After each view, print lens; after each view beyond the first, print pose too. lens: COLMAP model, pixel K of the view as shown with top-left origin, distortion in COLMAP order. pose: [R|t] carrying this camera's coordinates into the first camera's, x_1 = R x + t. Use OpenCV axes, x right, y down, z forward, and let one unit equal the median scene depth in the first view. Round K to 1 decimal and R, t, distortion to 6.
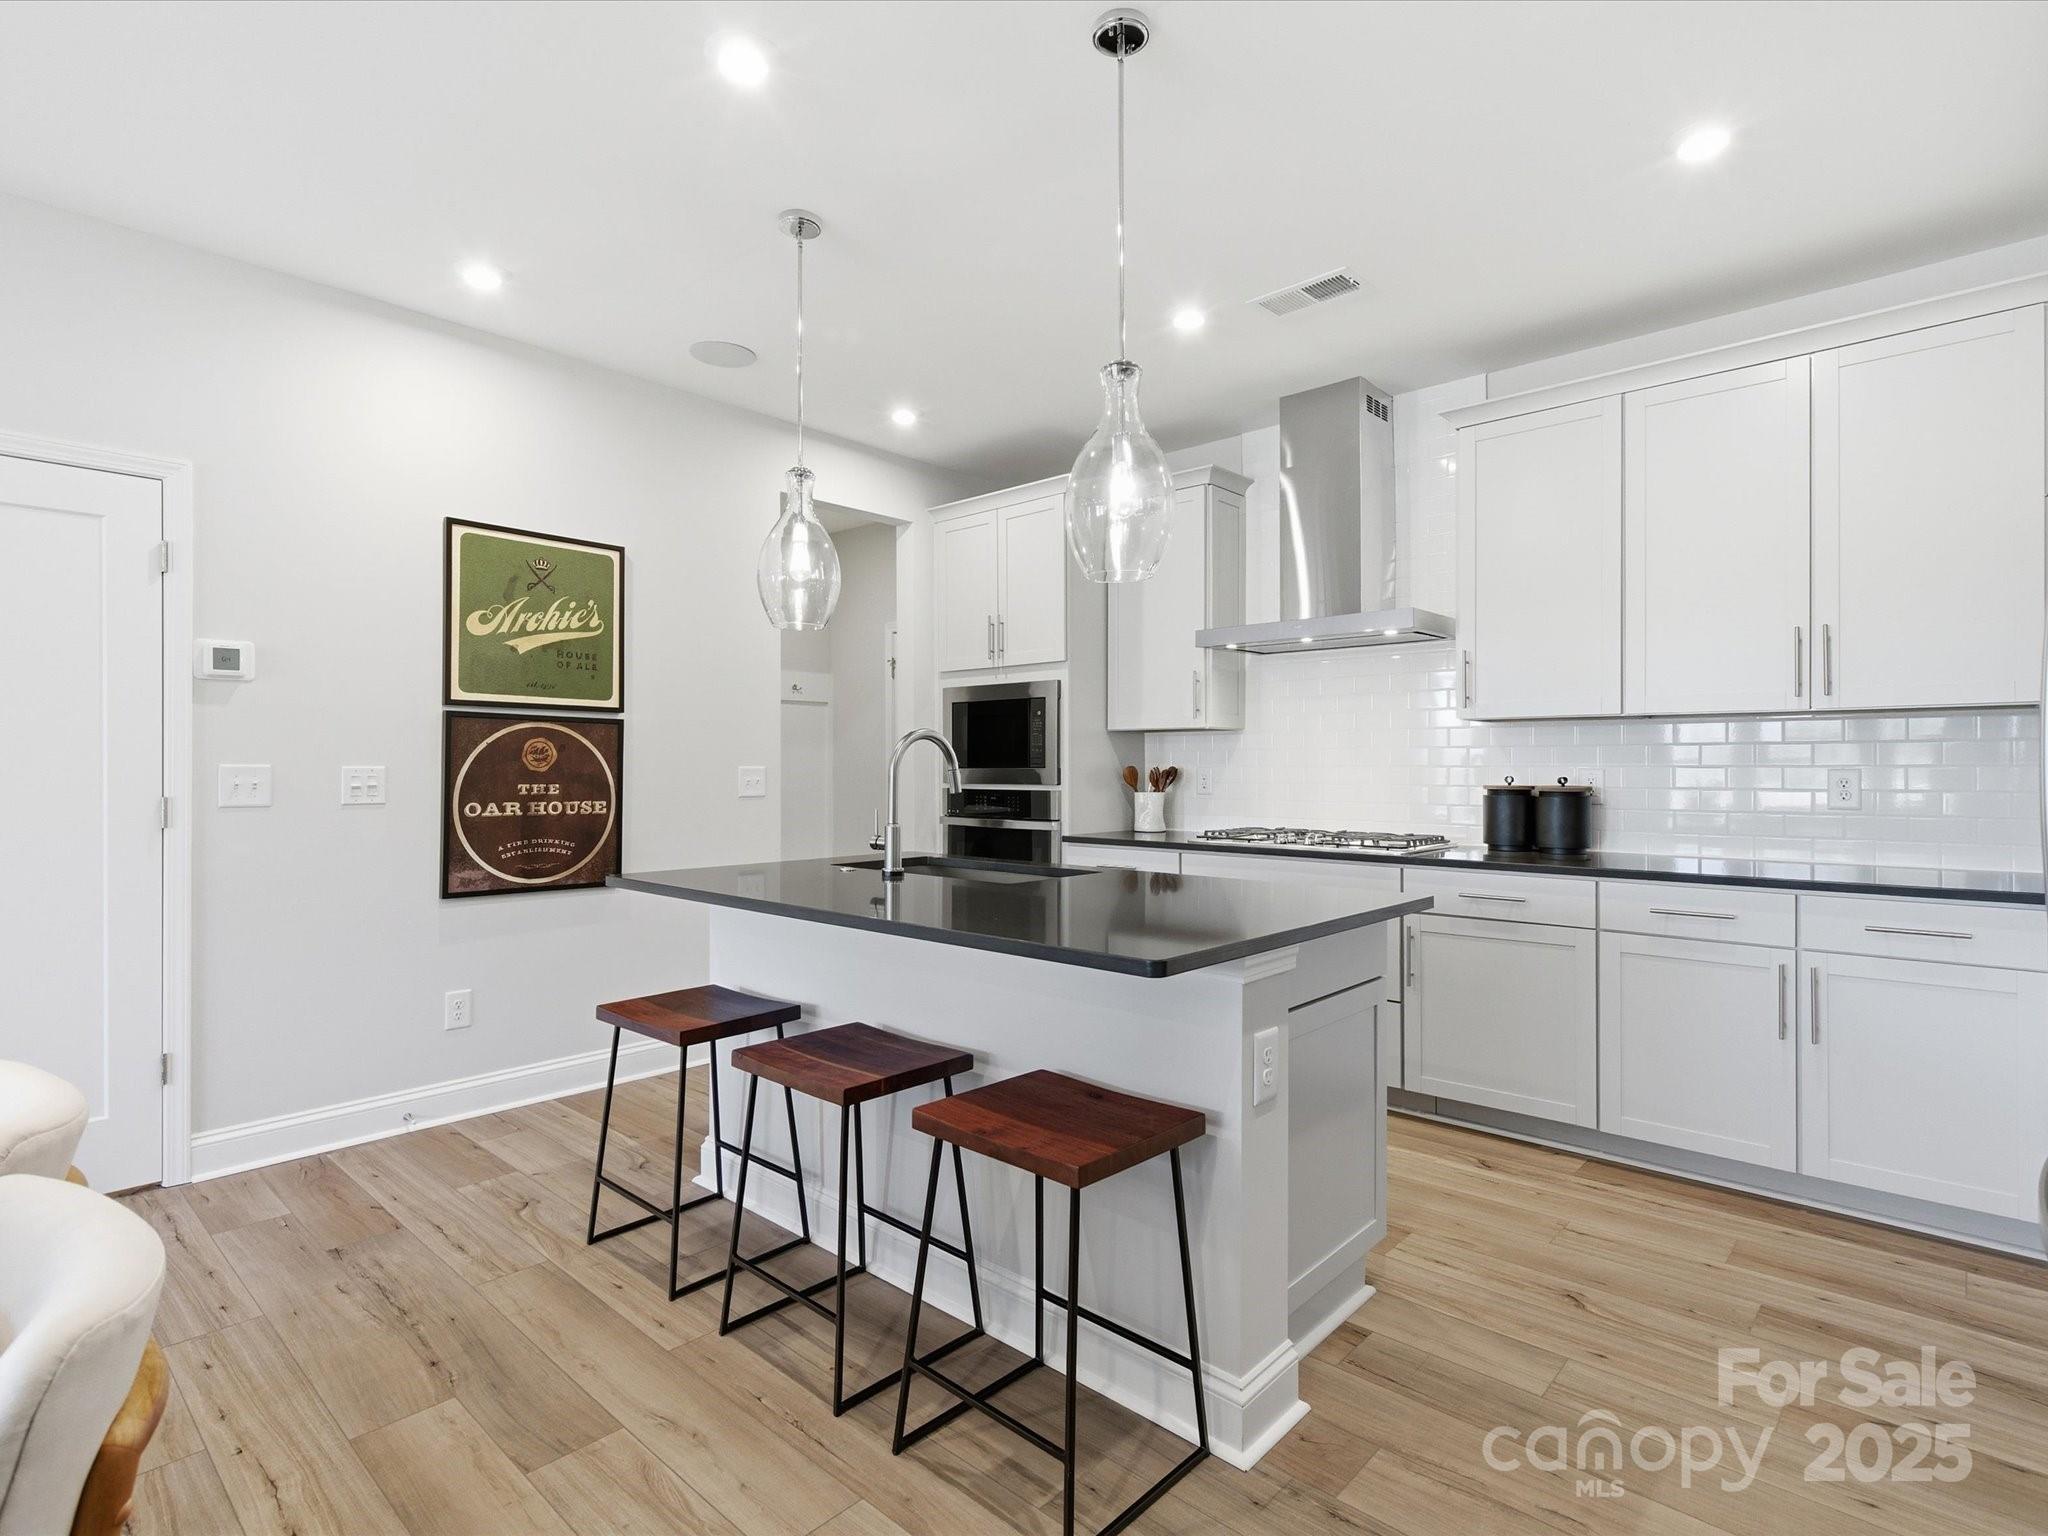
lens RADIAL K [[1068.4, 0, 1007.3], [0, 1068.4, 762.7], [0, 0, 1]] dist [0.021265, -0.005973]
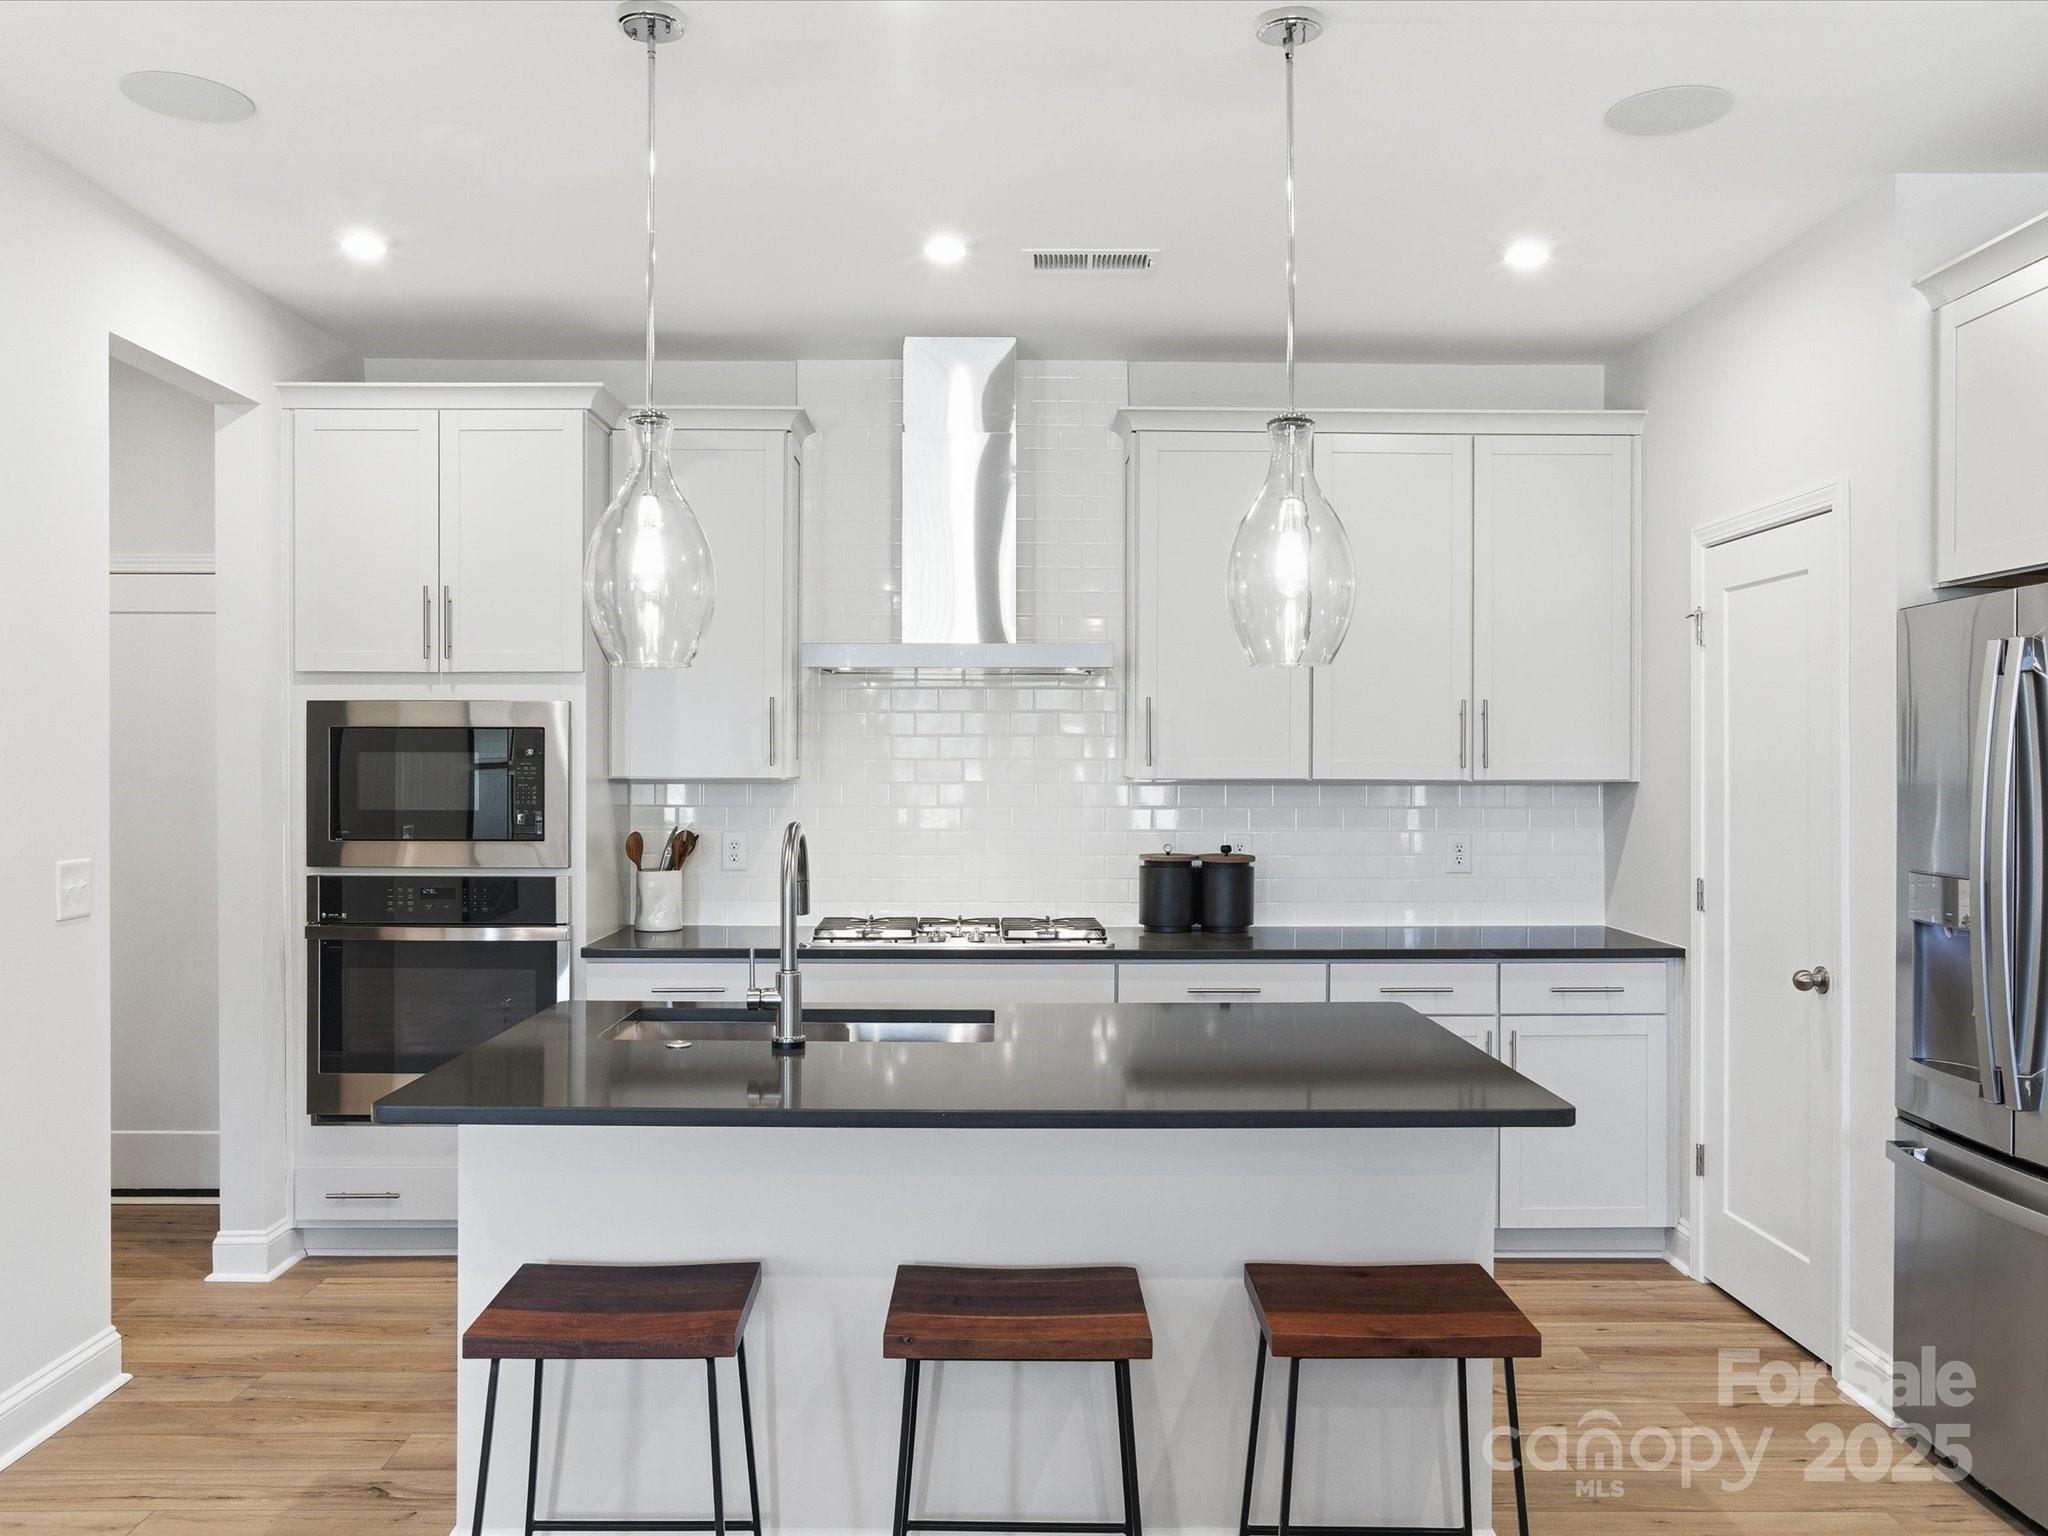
lens RADIAL K [[1716.8, 0, 1022.0], [0, 1716.8, 762.7], [0, 0, 1]] dist [-0.032177, 0.066117]
pose [[0.715663, -0.000260, 0.698446, -0.572143], [-0.005265, 0.999970, 0.005766, -0.059414], [-0.698426, -0.007804, 0.715640, 0.104195]]
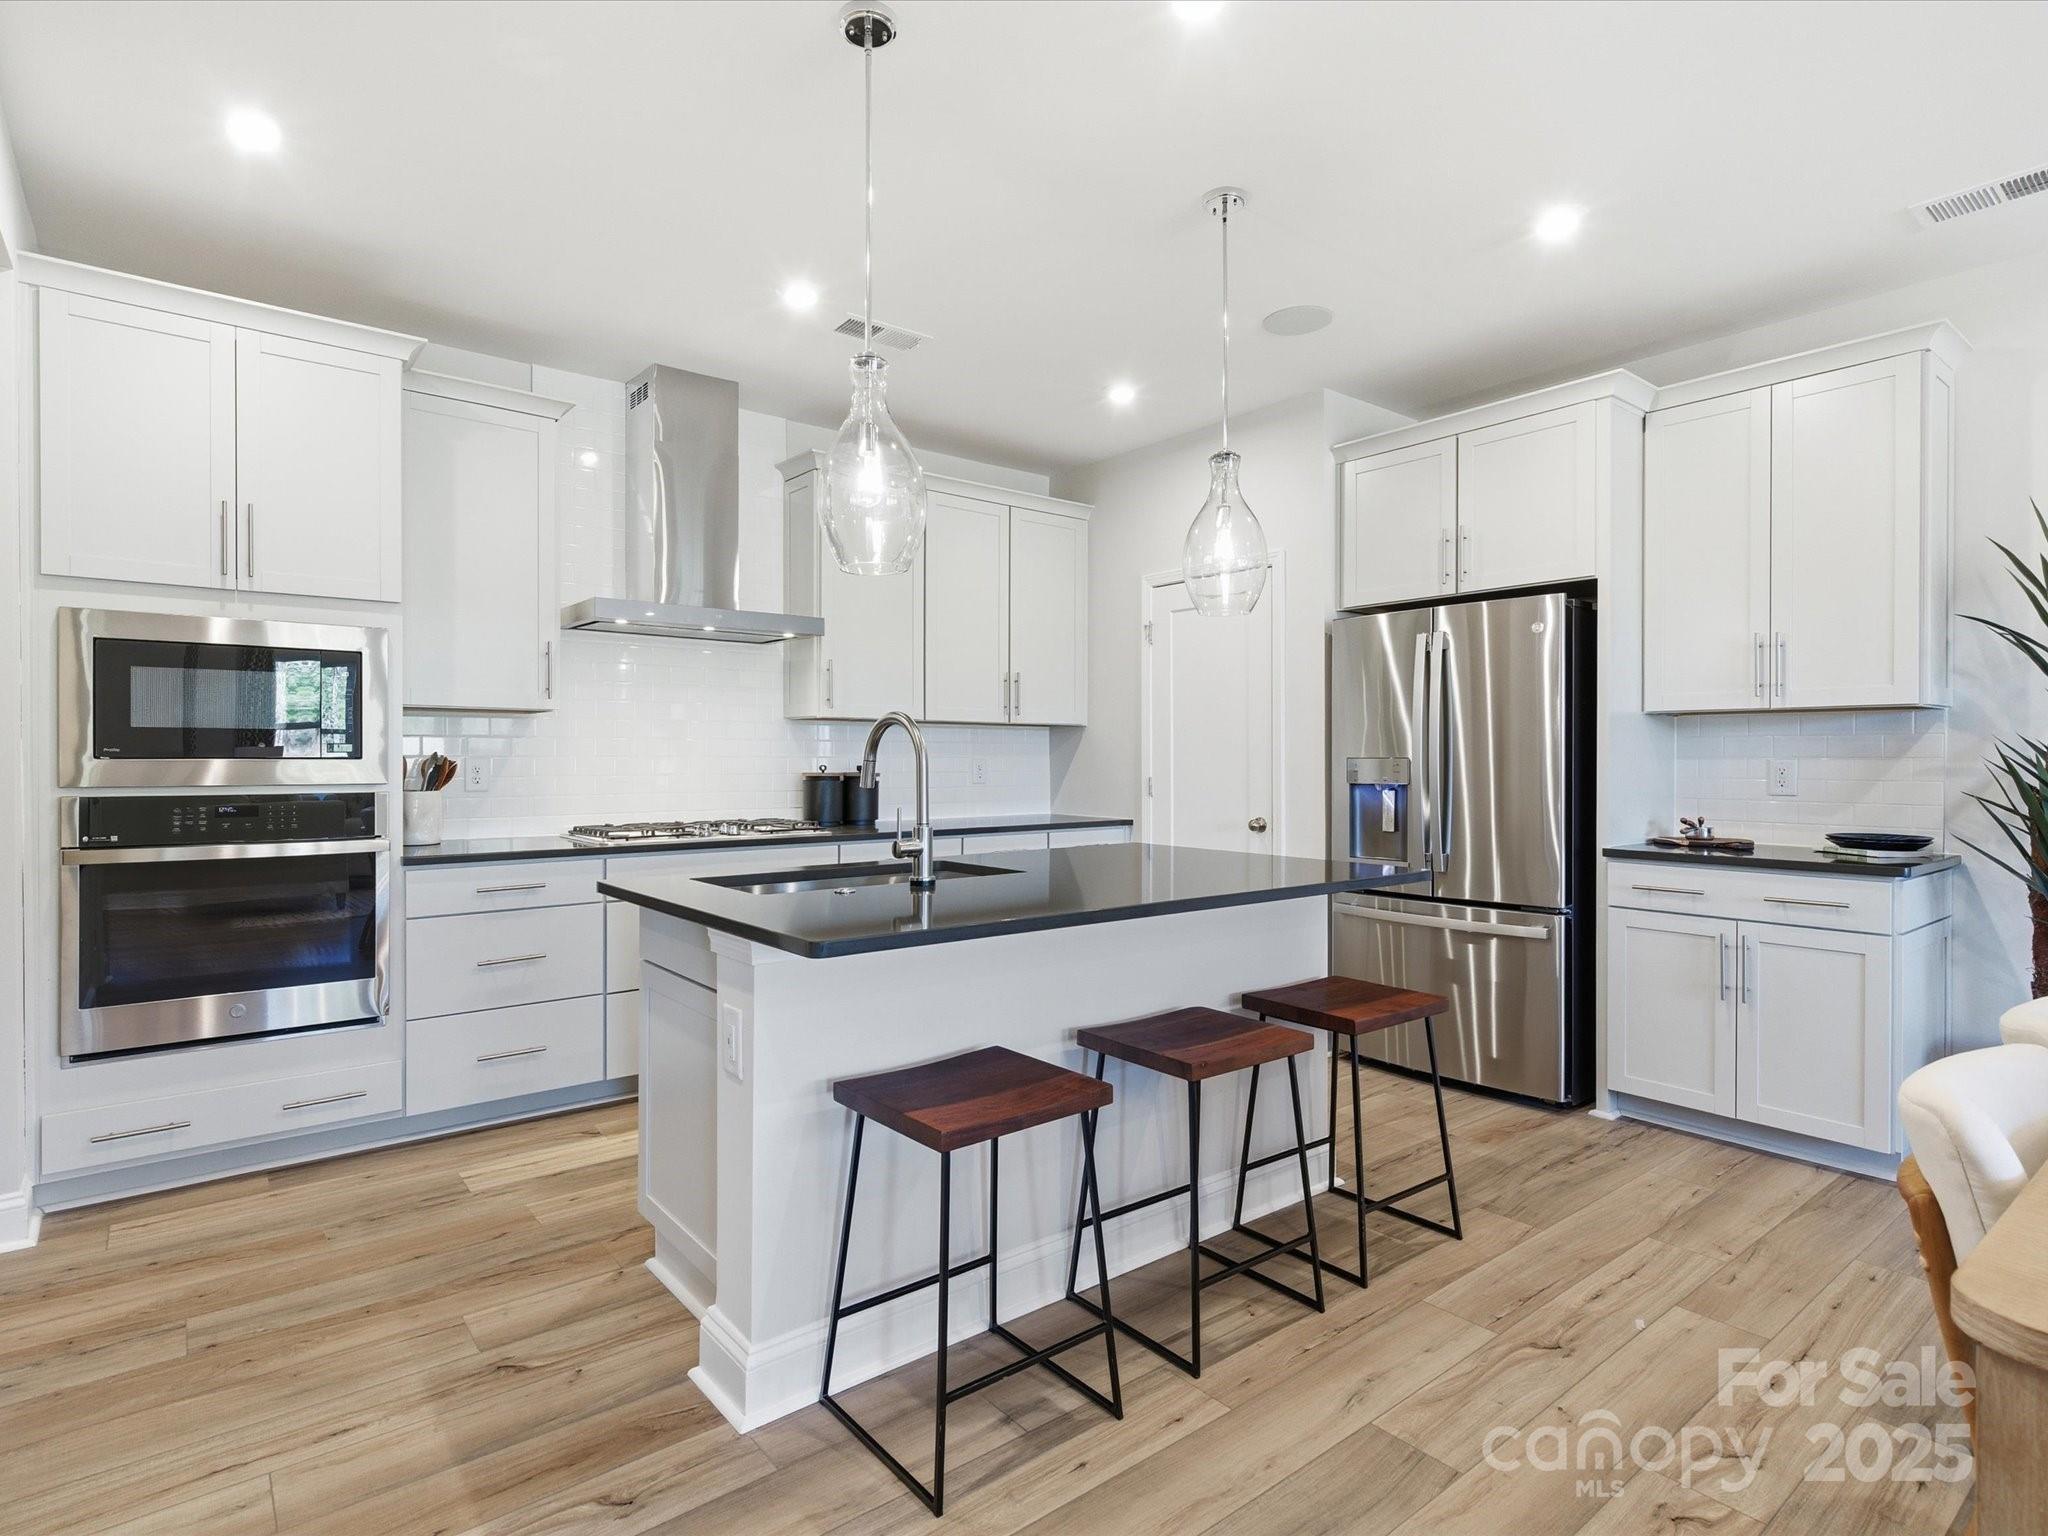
lens RADIAL K [[1068.4, 0, 1031.4], [0, 1068.4, 770.2], [0, 0, 1]] dist [0.021265, -0.005973]
pose [[0.121262, -0.010036, 0.992570, -0.713037], [-0.003079, 0.999940, 0.010486, 0.004505], [-0.992616, -0.004328, 0.121224, 0.621023]]
